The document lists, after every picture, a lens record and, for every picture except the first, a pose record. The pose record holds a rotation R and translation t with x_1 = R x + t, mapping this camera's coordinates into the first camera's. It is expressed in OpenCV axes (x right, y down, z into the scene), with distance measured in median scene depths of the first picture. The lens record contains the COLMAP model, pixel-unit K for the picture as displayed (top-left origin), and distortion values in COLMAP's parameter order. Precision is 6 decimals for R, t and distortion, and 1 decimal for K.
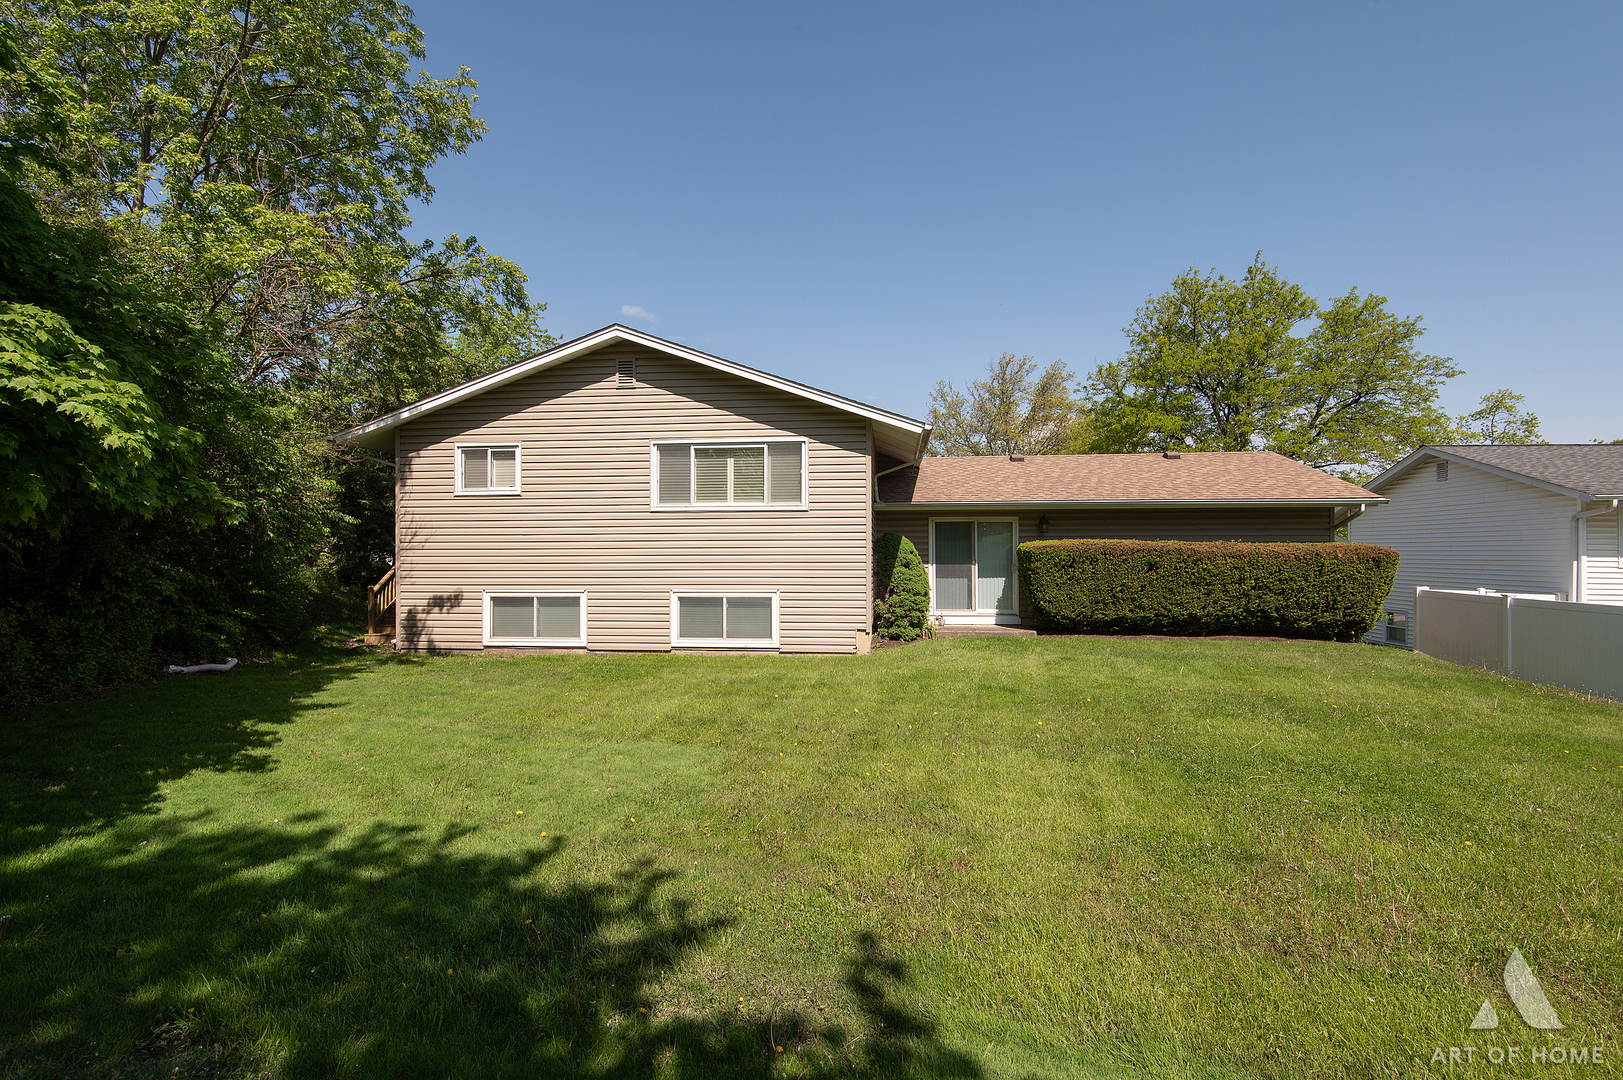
lens RADIAL K [[783.8, 0, 811.9], [0, 783.8, 541.0], [0, 0, 1]] dist [0.006037, 0.000063]
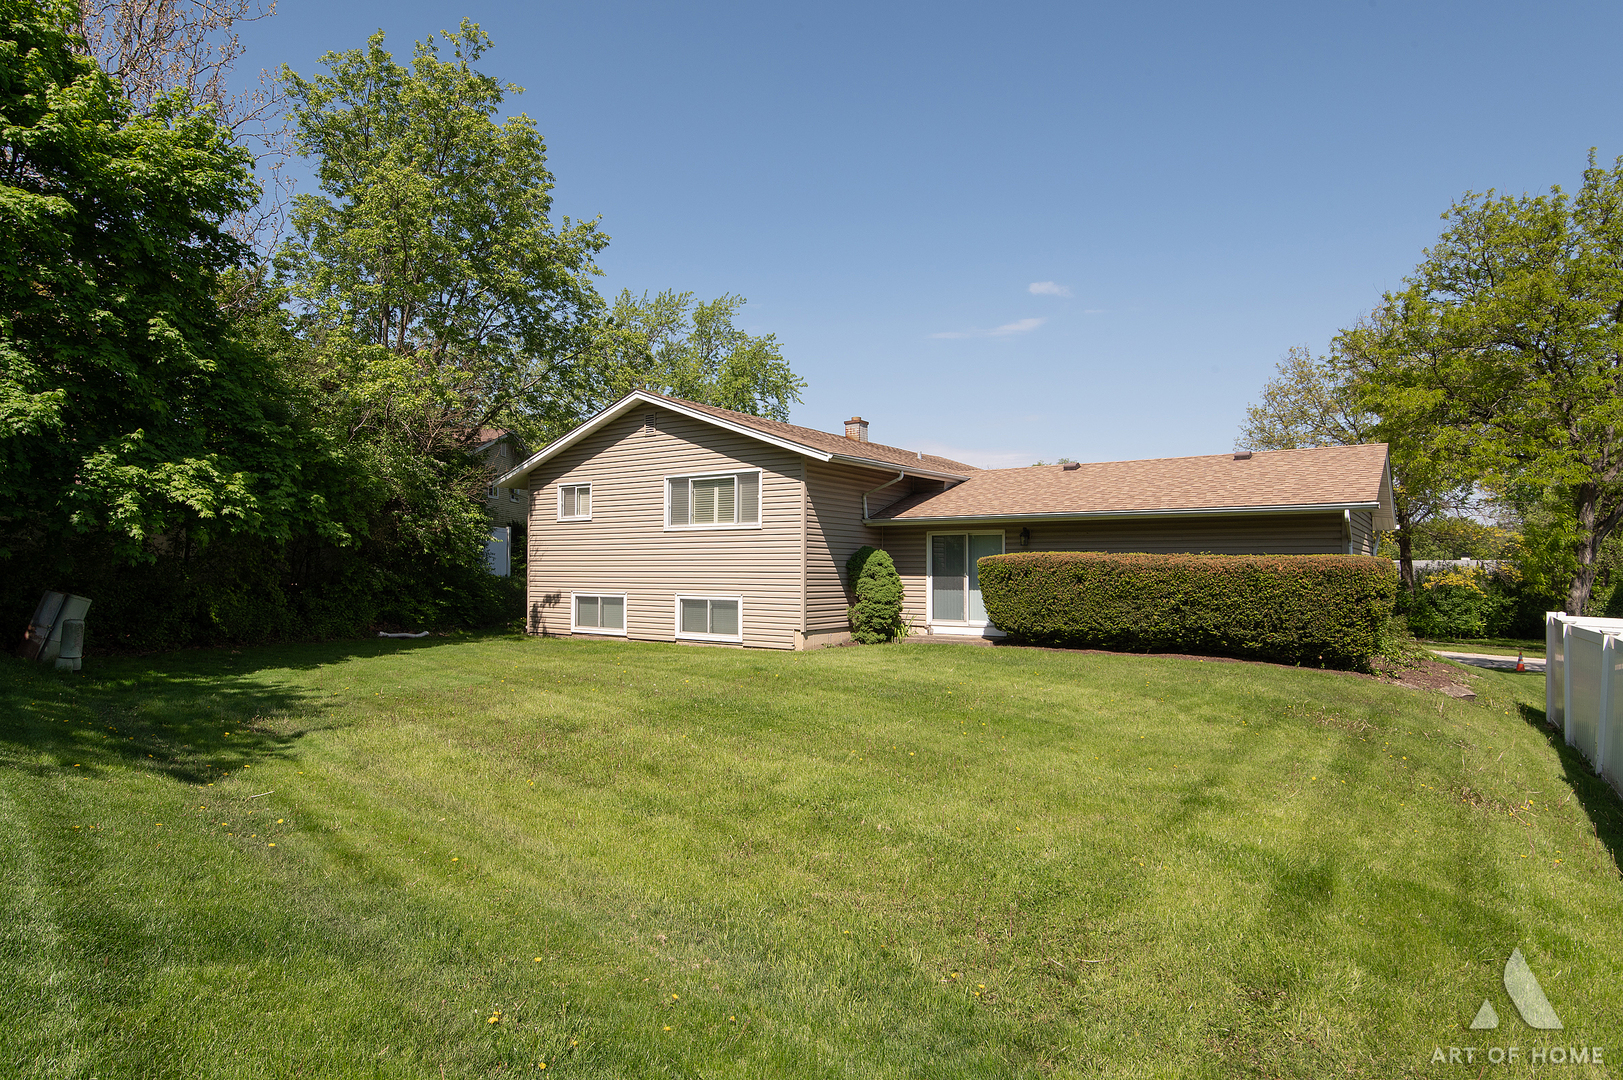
lens RADIAL K [[941.3, 0, 811.0], [0, 941.3, 543.1], [0, 0, 1]] dist [0.001334, 0.000427]
pose [[0.864264, -0.008948, -0.502960, 0.759096], [0.002796, 0.999912, -0.012985, 0.001697], [0.503031, 0.009816, 0.864212, -0.198929]]
